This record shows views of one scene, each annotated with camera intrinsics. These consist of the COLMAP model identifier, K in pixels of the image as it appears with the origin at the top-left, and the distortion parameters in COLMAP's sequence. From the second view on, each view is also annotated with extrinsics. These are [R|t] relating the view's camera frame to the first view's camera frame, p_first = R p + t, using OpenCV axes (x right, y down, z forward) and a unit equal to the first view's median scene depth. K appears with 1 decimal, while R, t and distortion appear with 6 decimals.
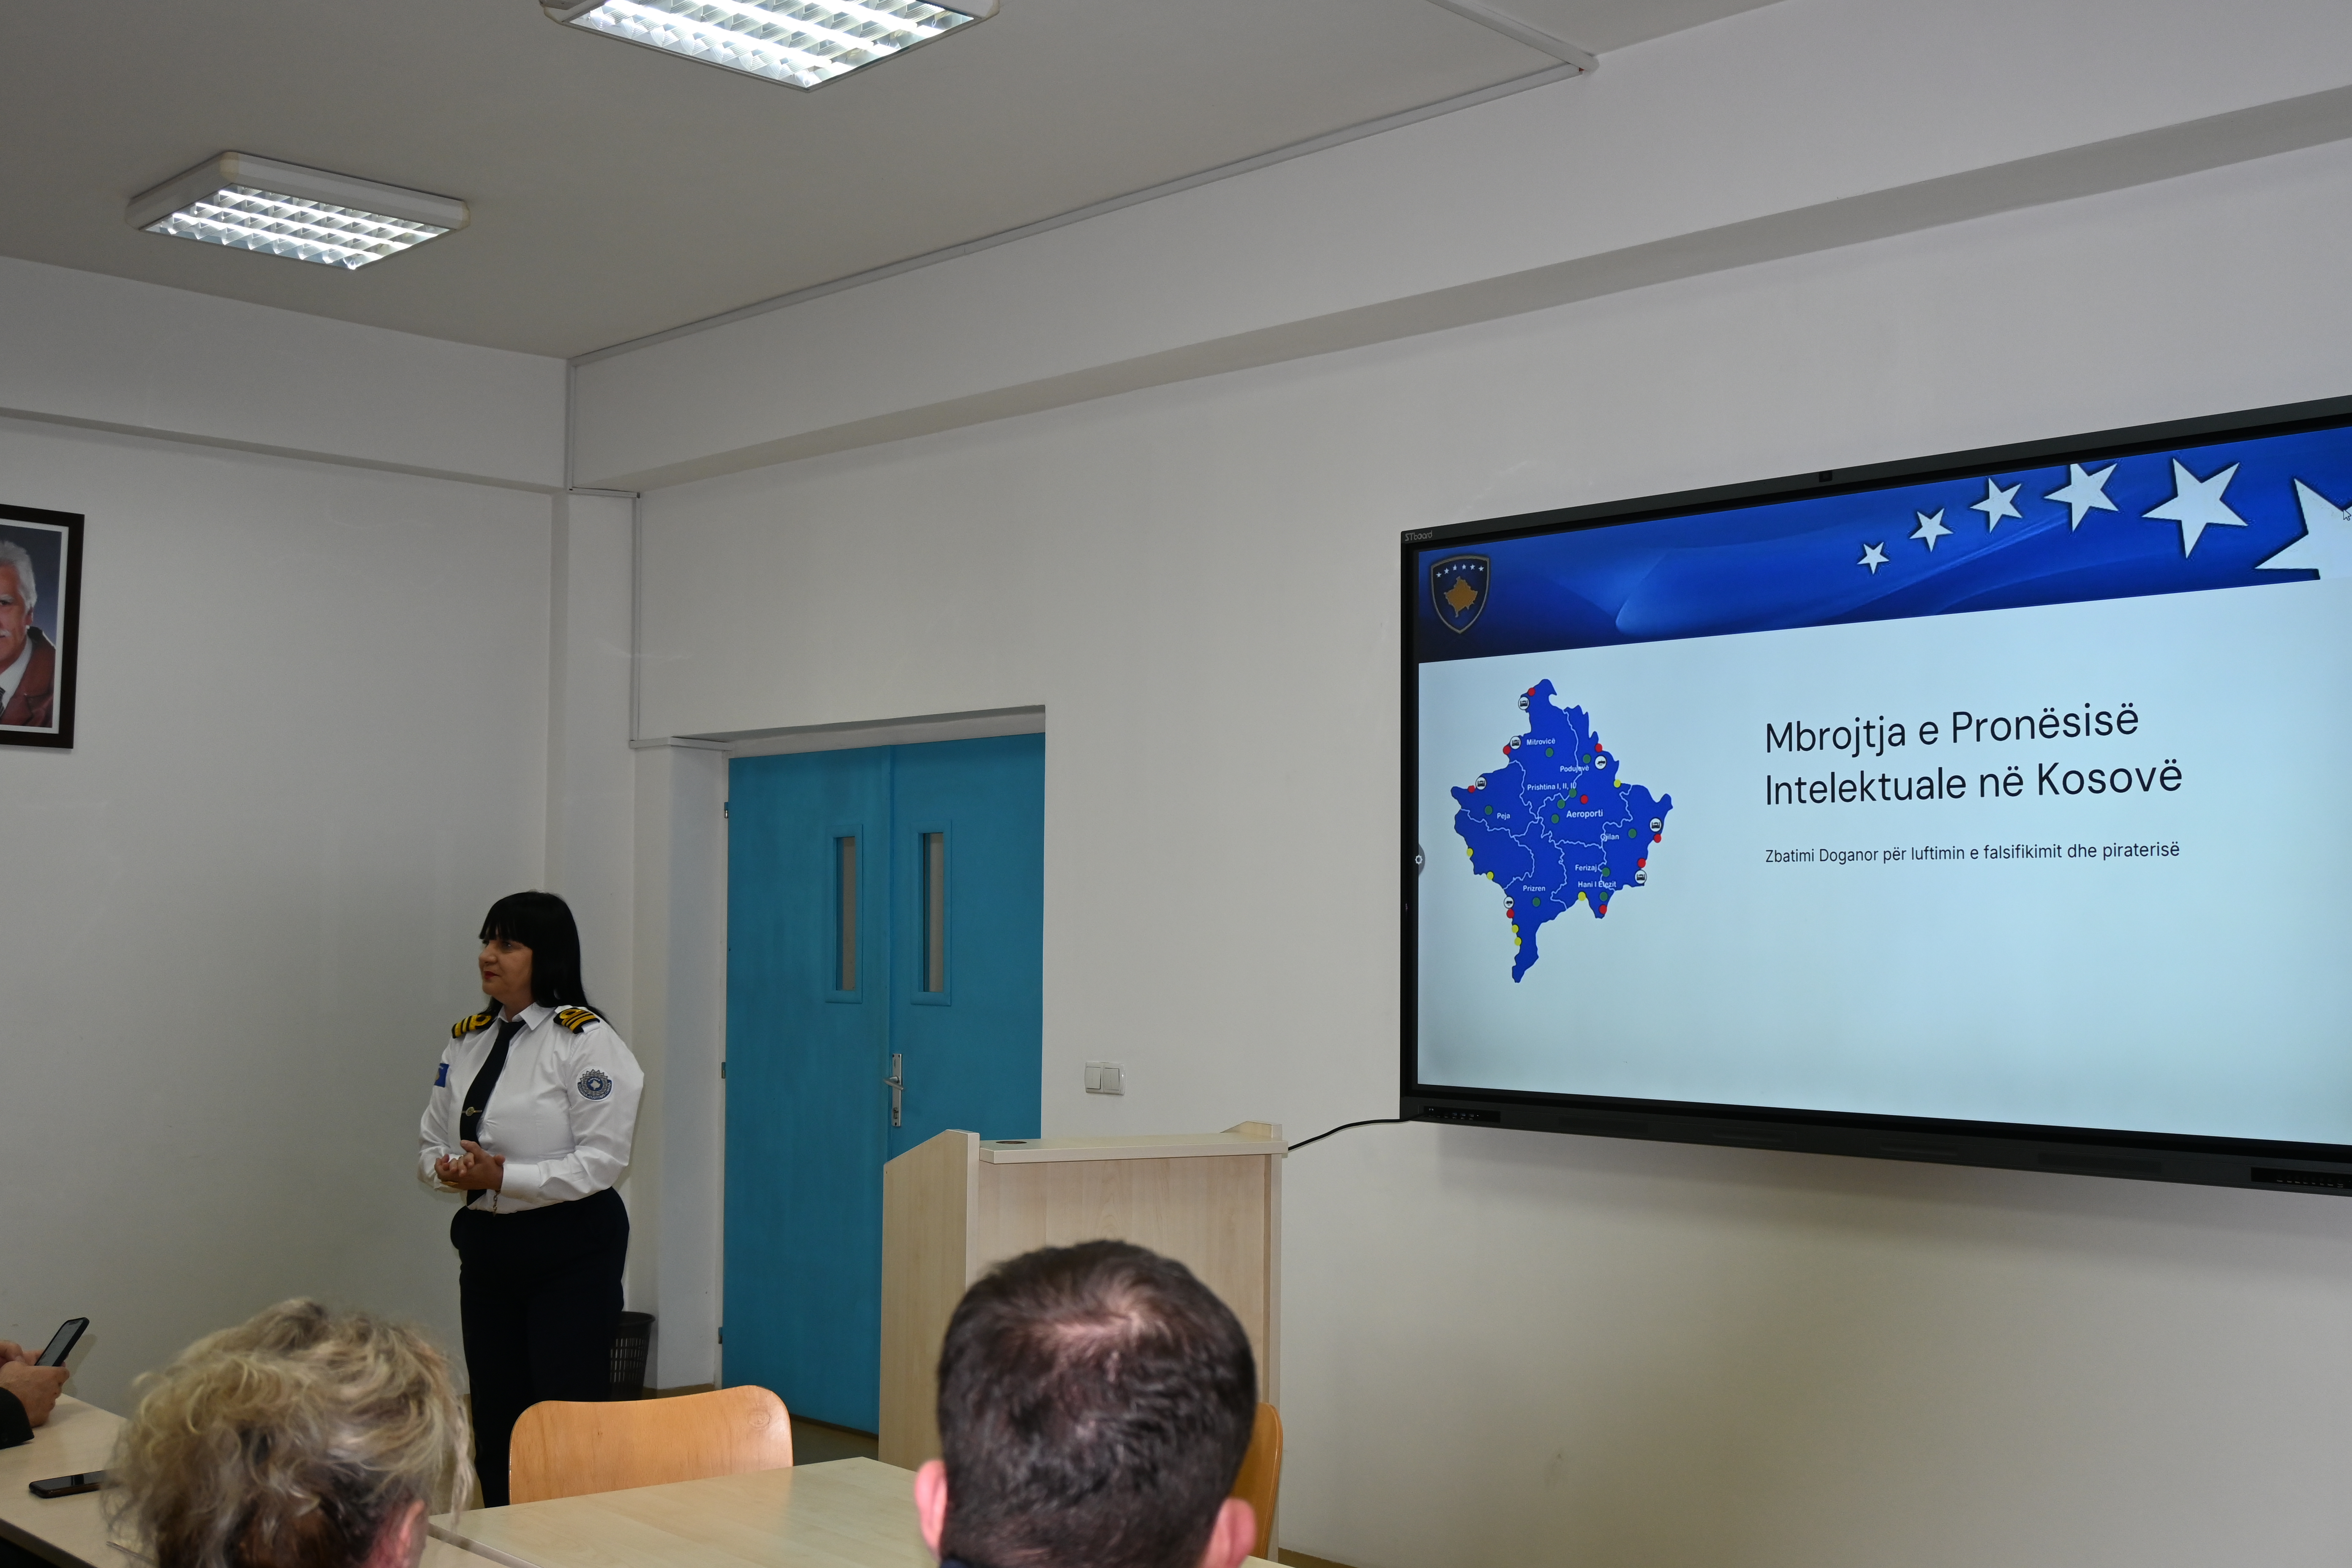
lens RADIAL K [[2525.4, 0, 1170.8], [0, 2525.4, 774.6], [0, 0, 1]] dist [-0.002571, 0.000000]
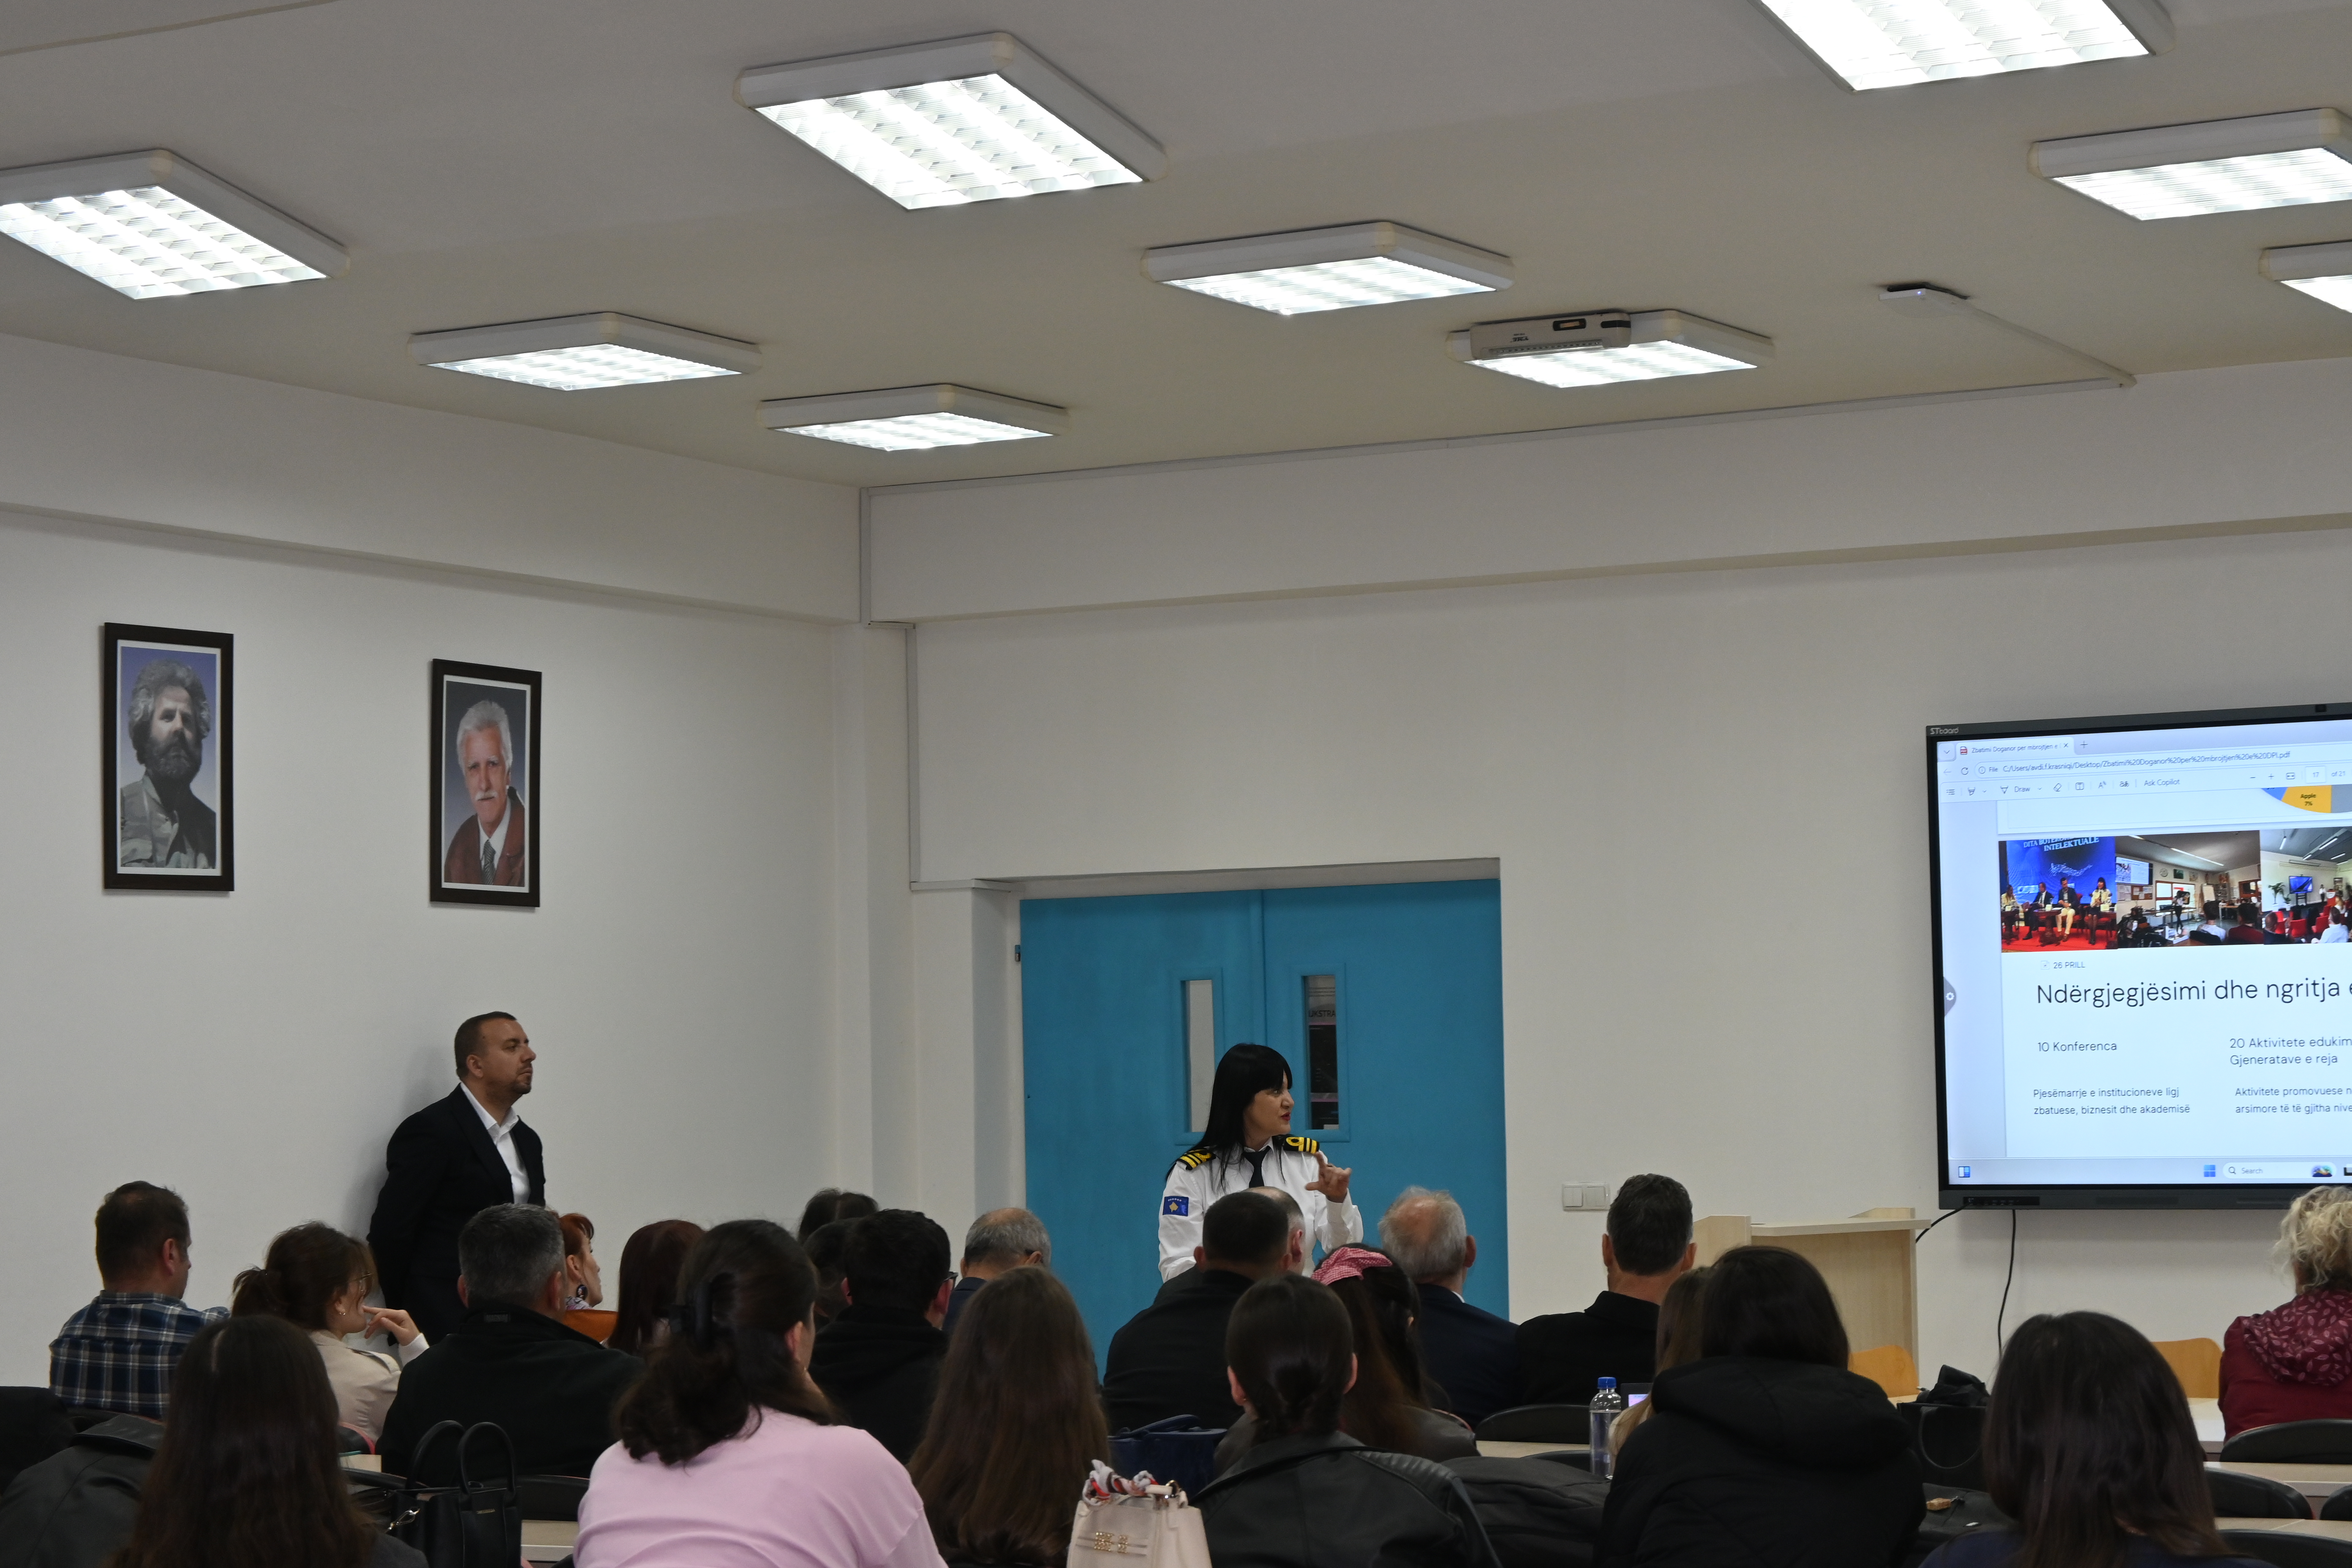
lens RADIAL K [[4641.0, 0, 1192.3], [0, 4641.0, 779.5], [0, 0, 1]] dist [0.013498, 0.000000]
pose [[0.957834, -0.005281, 0.287272, -0.724308], [0.006781, 0.999968, -0.004224, -0.052026], [-0.287241, 0.005994, 0.957840, -0.844331]]
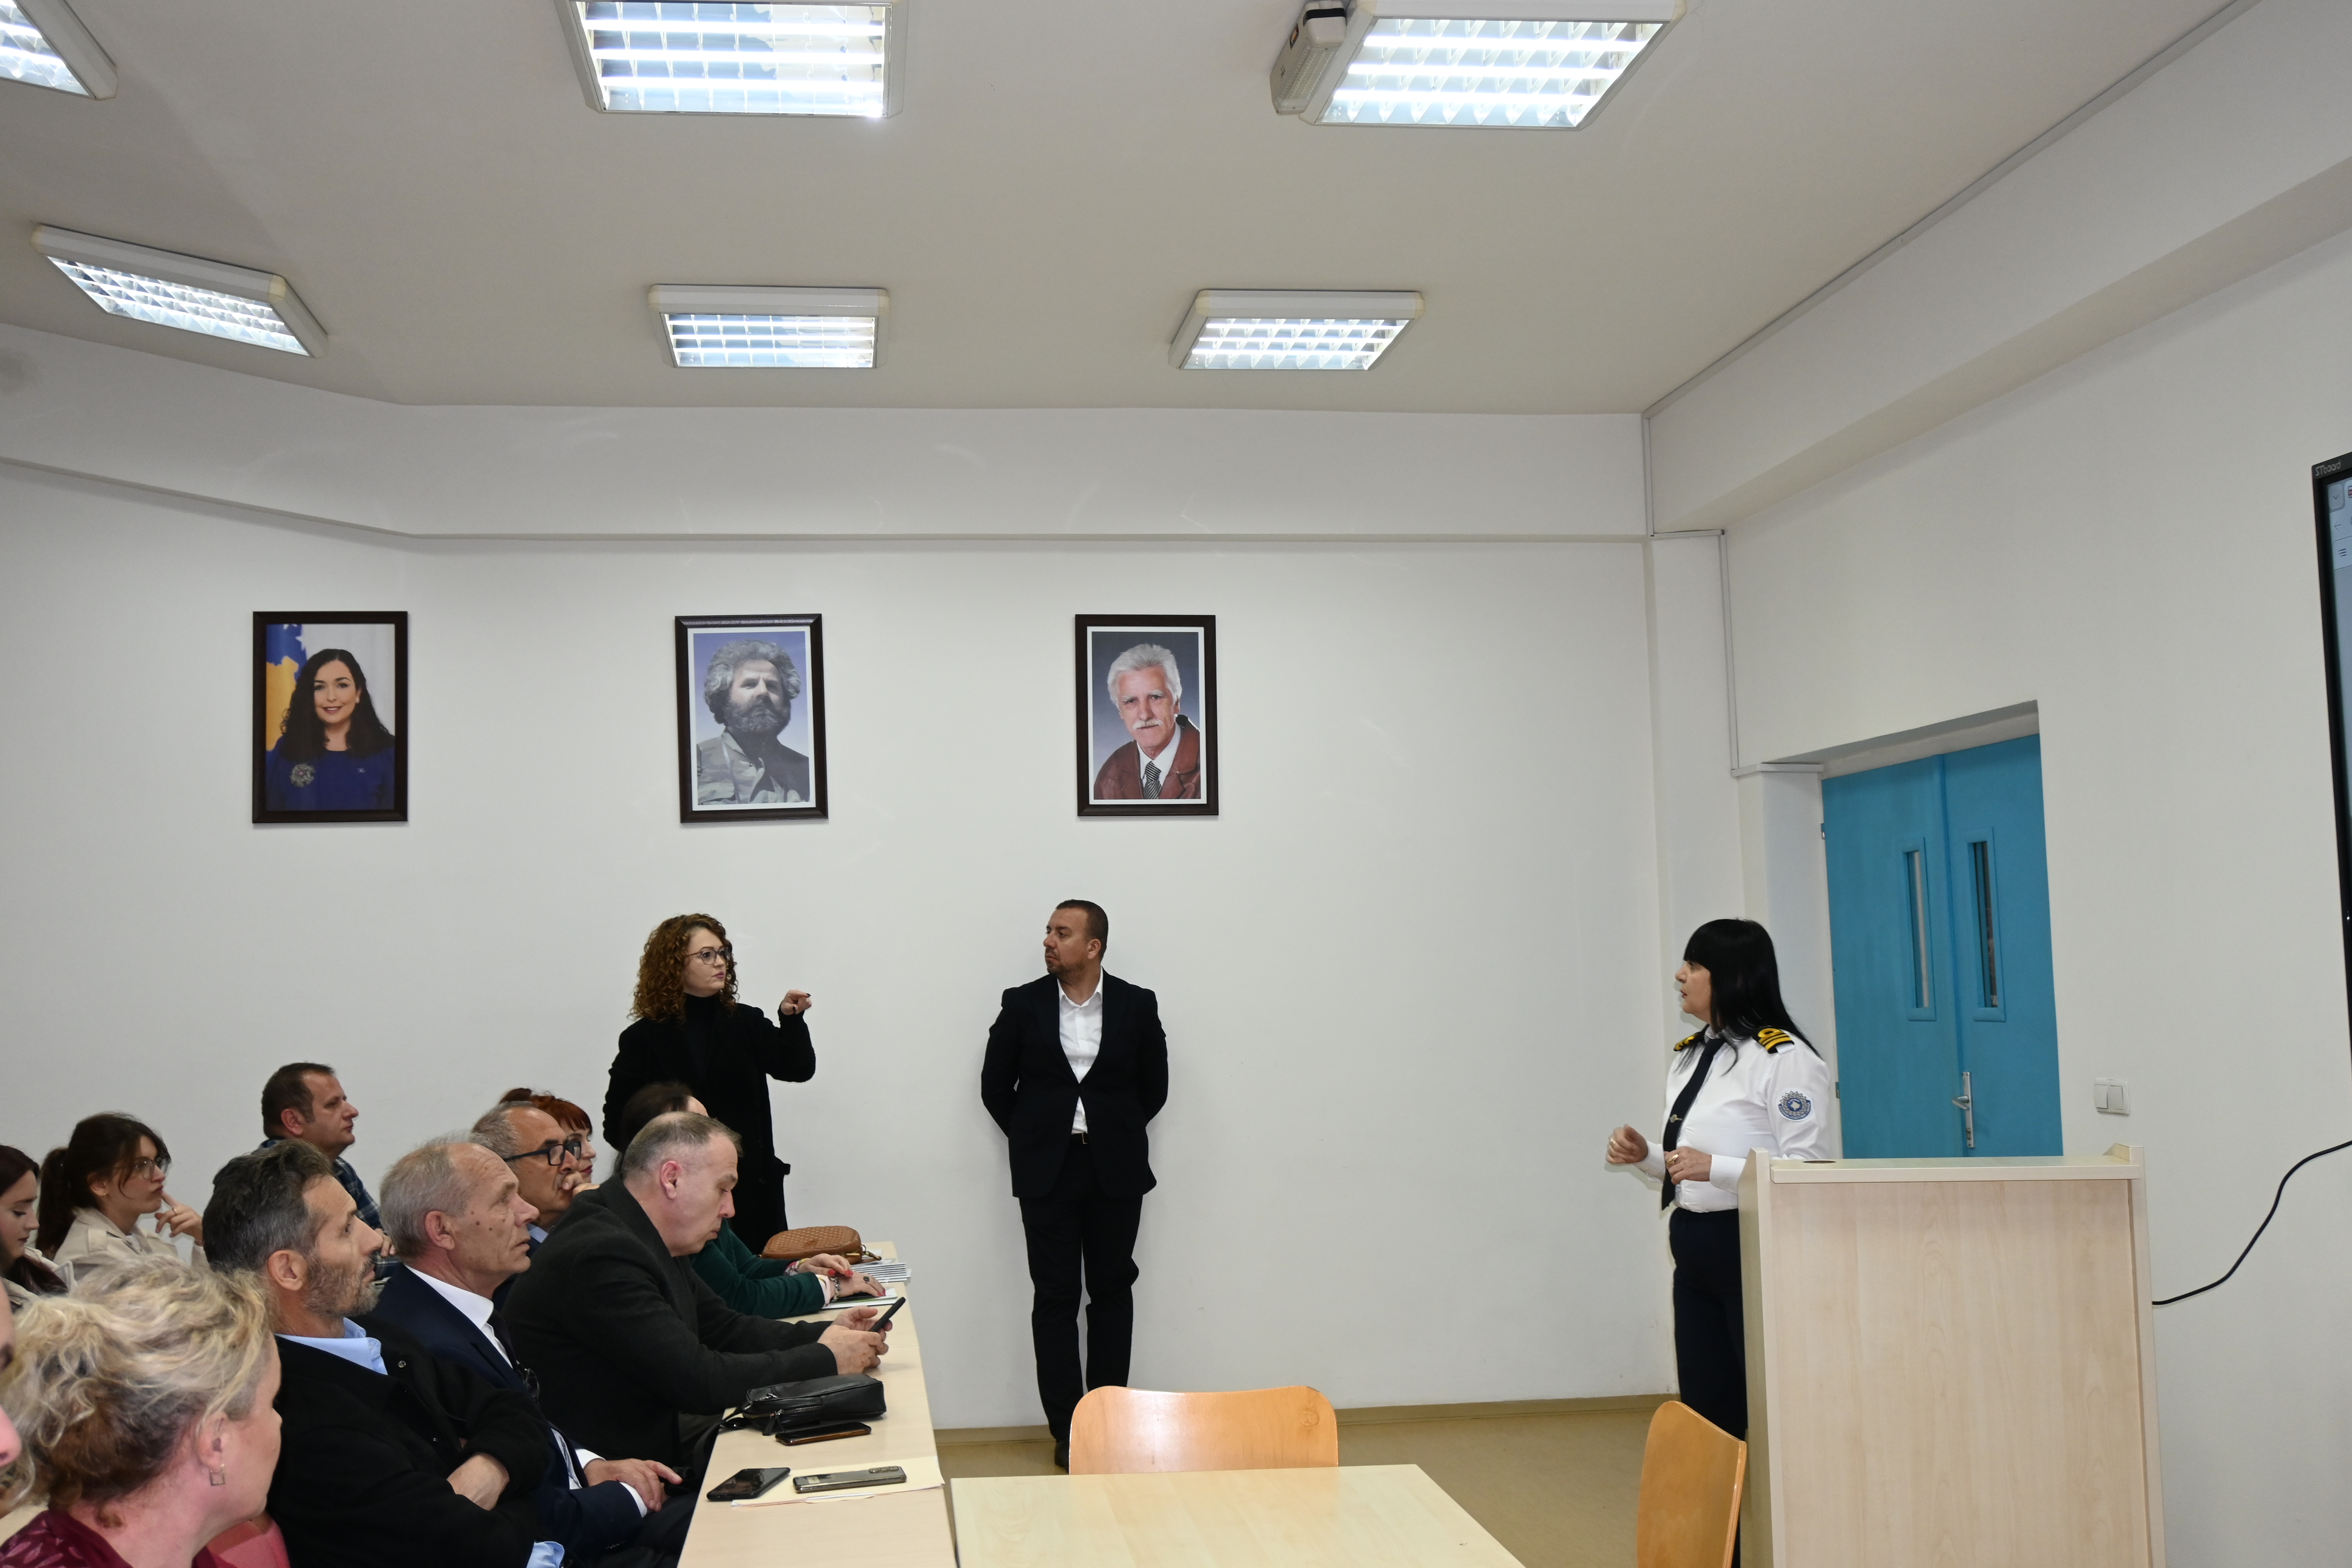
lens RADIAL K [[2411.4, 0, 1194.5], [0, 2411.4, 784.3], [0, 0, 1]] dist [0.009690, 0.000000]
pose [[0.815219, -0.074352, -0.574361, 0.201930], [0.067963, 0.997154, -0.032619, 0.011336], [0.575152, -0.012444, 0.817952, 0.080100]]
